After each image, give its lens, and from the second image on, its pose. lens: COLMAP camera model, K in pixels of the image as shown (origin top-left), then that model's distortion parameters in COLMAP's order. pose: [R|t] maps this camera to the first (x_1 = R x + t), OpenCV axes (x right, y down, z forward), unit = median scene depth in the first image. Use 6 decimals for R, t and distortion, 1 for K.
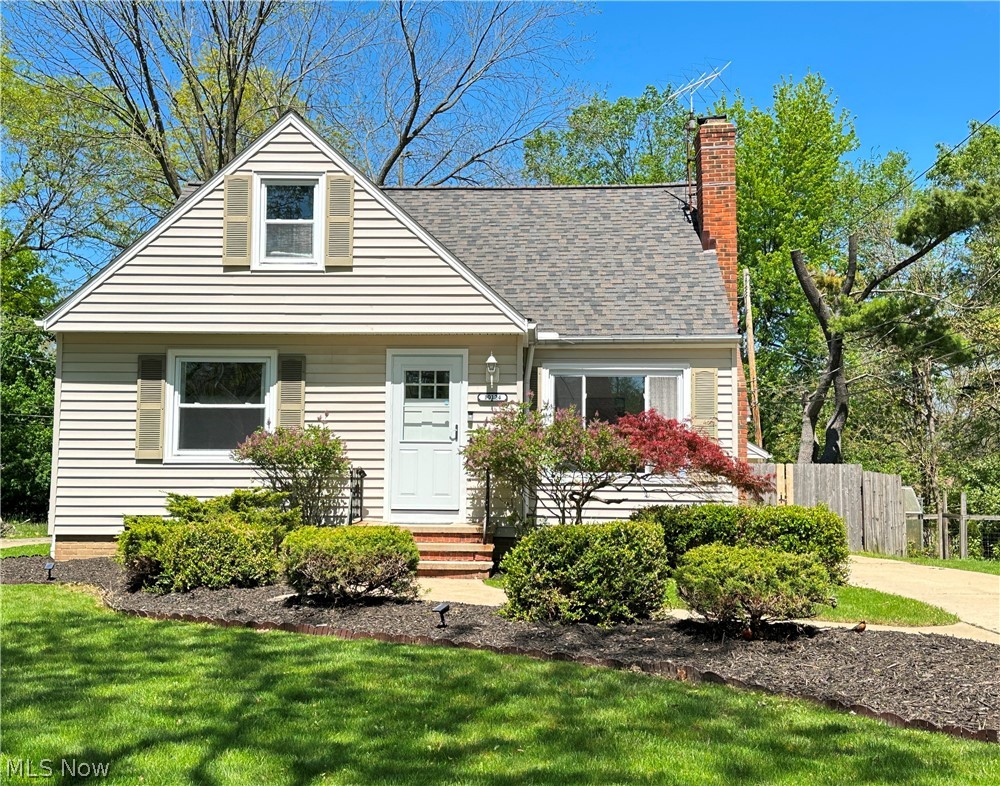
lens RADIAL K [[1214.3, 0, 494.5], [0, 1214.3, 390.6], [0, 0, 1]] dist [0.114059, 0.000000]
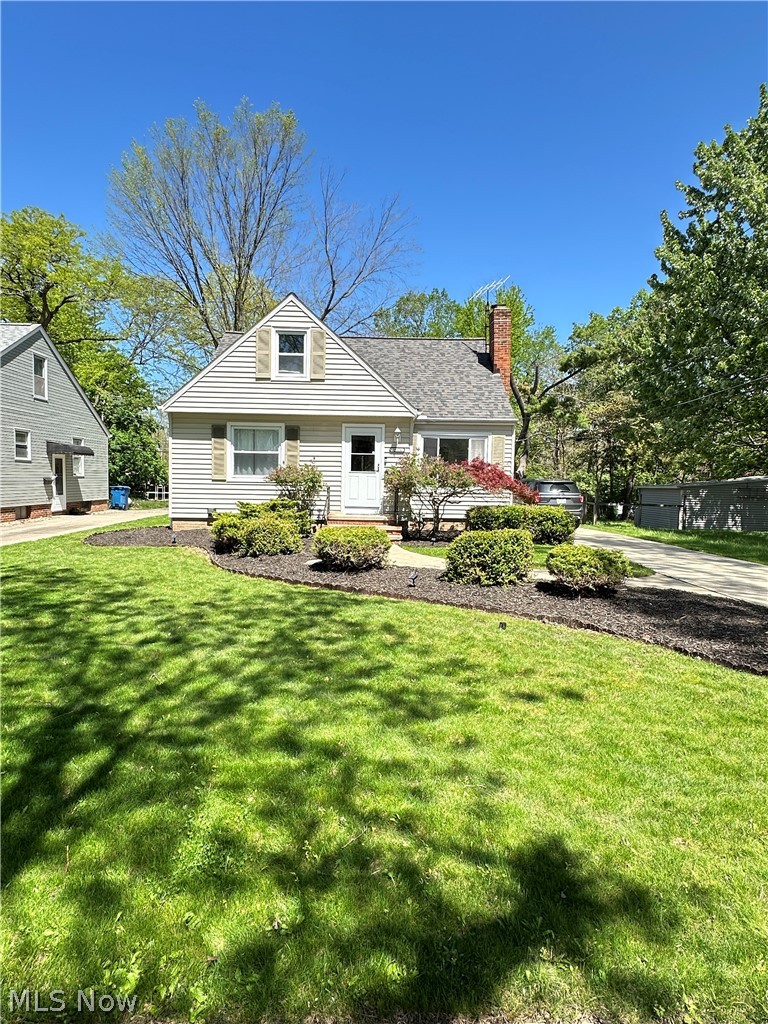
lens RADIAL K [[557.4, 0, 387.9], [0, 557.4, 514.4], [0, 0, 1]] dist [-0.005125, 0.001023]
pose [[0.997187, 0.004168, 0.074838, -0.081764], [-0.014838, 0.989670, 0.142591, -0.018746], [-0.073471, -0.143301, 0.986948, 0.106369]]
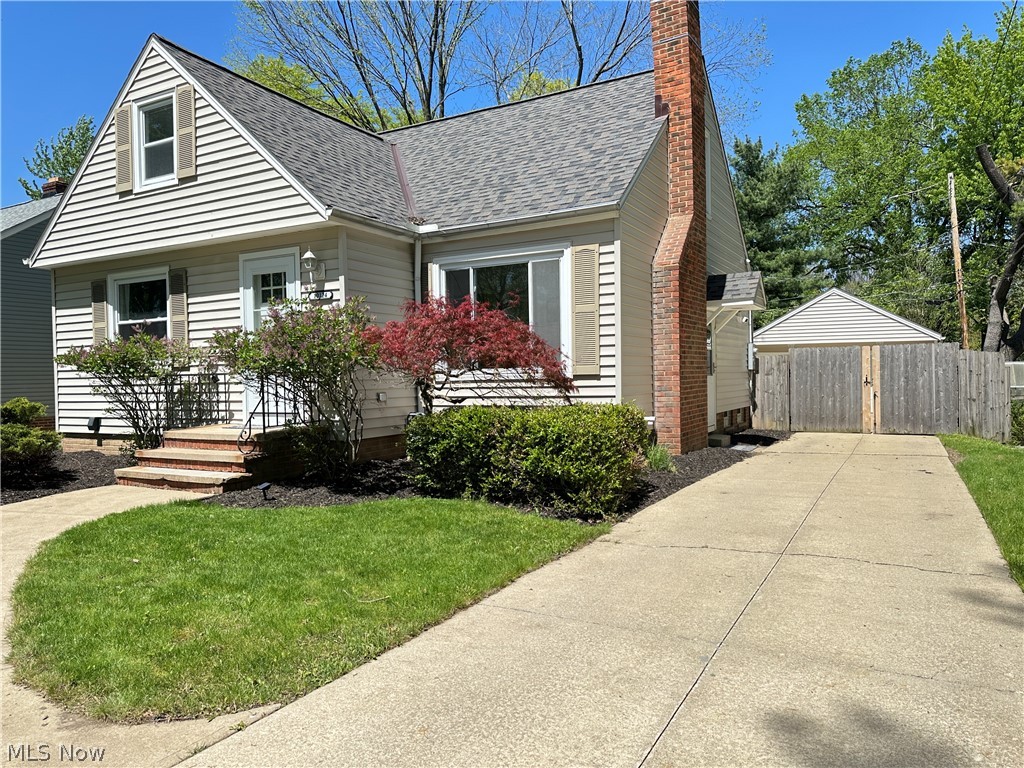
lens RADIAL K [[722.5, 0, 513.4], [0, 722.5, 388.6], [0, 0, 1]] dist [0.046743, -0.058714]
pose [[0.896822, -0.018884, -0.441988, 0.379201], [0.064516, 0.993990, 0.088439, 0.037122], [0.437662, -0.107830, 0.892650, 0.543480]]
